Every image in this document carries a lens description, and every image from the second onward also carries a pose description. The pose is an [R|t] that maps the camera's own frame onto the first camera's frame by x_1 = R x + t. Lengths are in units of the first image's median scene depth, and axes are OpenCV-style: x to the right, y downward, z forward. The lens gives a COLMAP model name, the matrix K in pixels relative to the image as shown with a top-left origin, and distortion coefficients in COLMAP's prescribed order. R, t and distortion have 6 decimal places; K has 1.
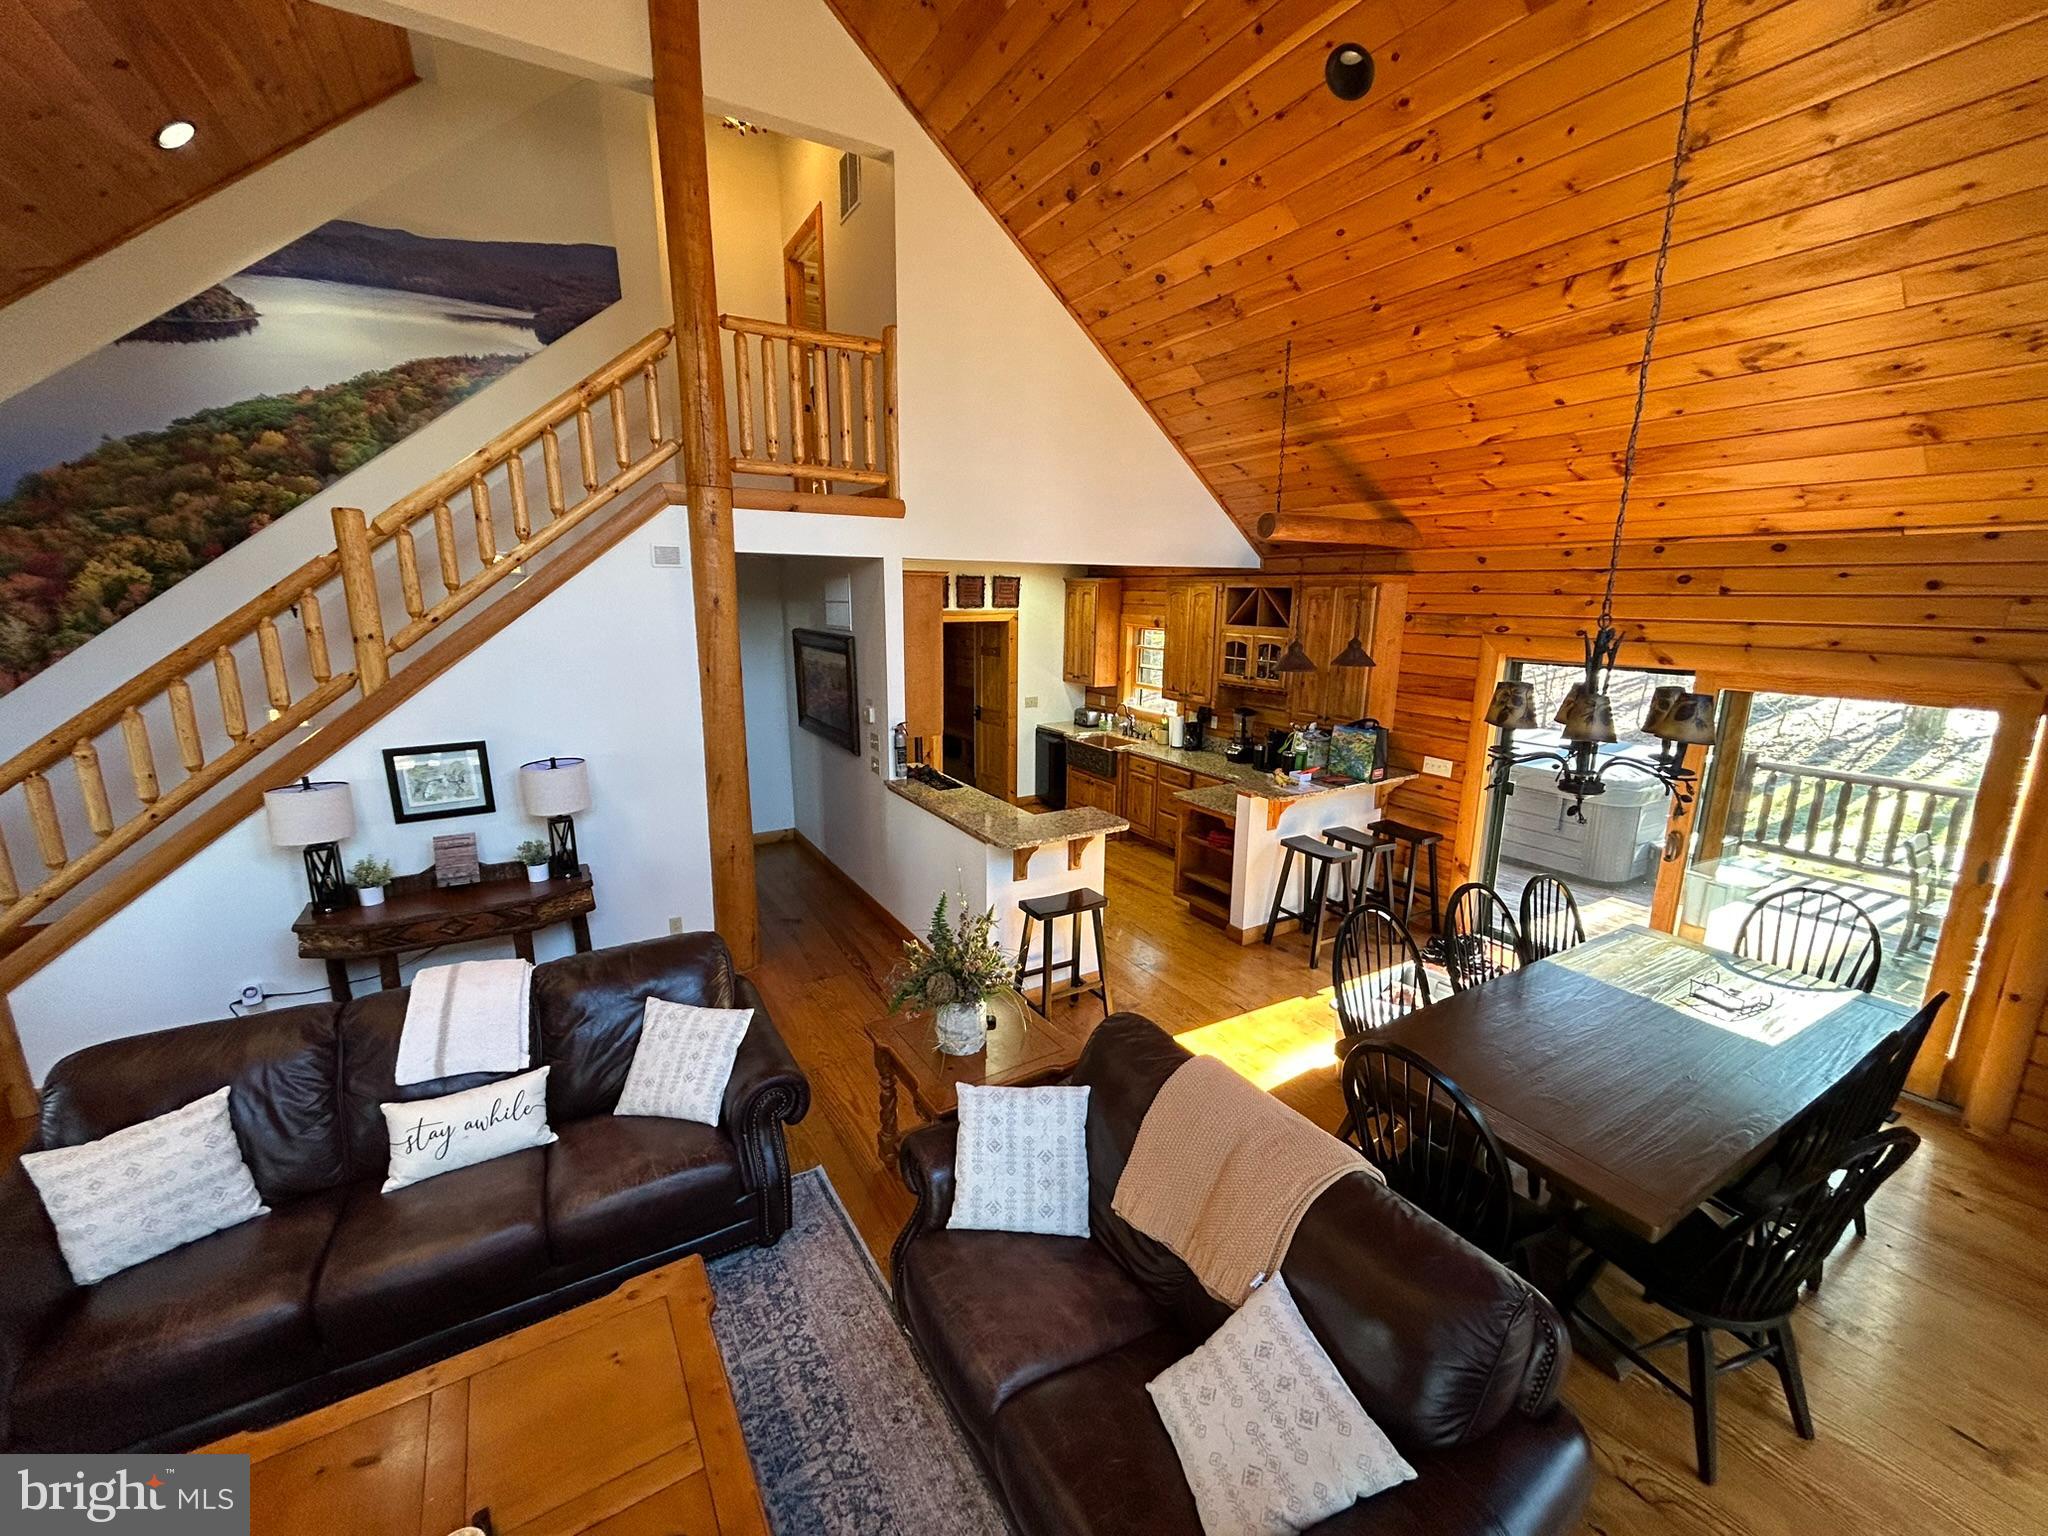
lens RADIAL K [[821.2, 0, 1020.7], [0, 821.2, 769.8], [0, 0, 1]] dist [-0.001088, -0.000013]
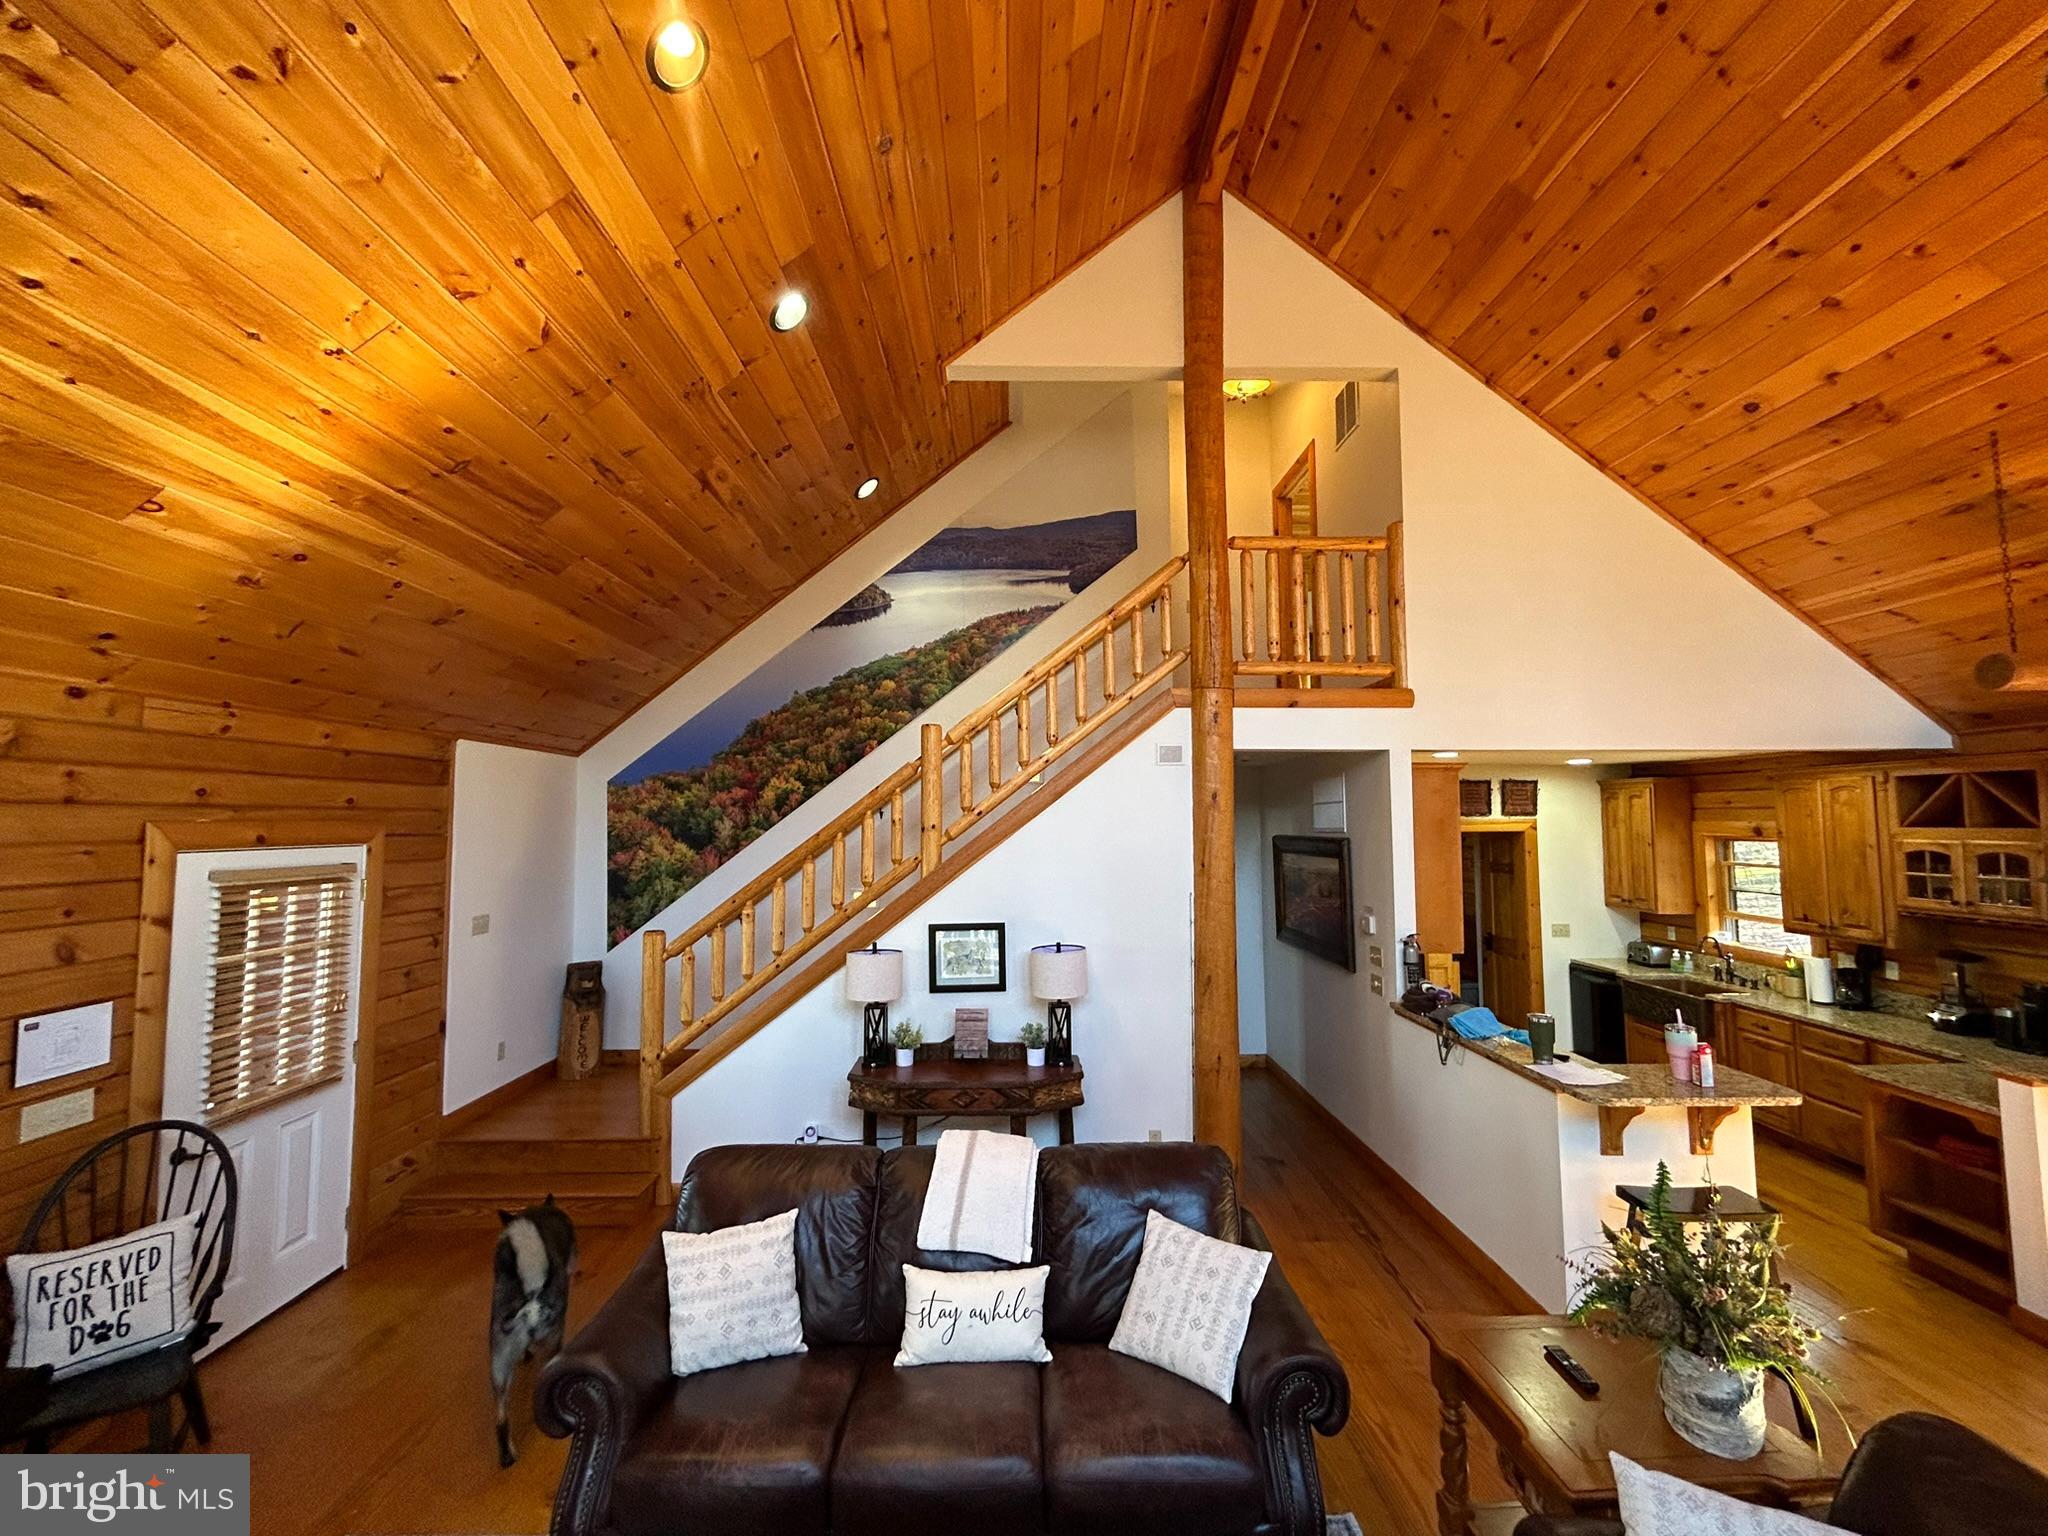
lens RADIAL K [[821.2, 0, 1020.9], [0, 821.2, 769.0], [0, 0, 1]] dist [-0.001088, -0.000013]
pose [[0.866746, -0.042957, -0.496897, -0.081572], [-0.096535, 0.962995, -0.251638, 0.039686], [0.489319, 0.266074, 0.830525, 0.048496]]
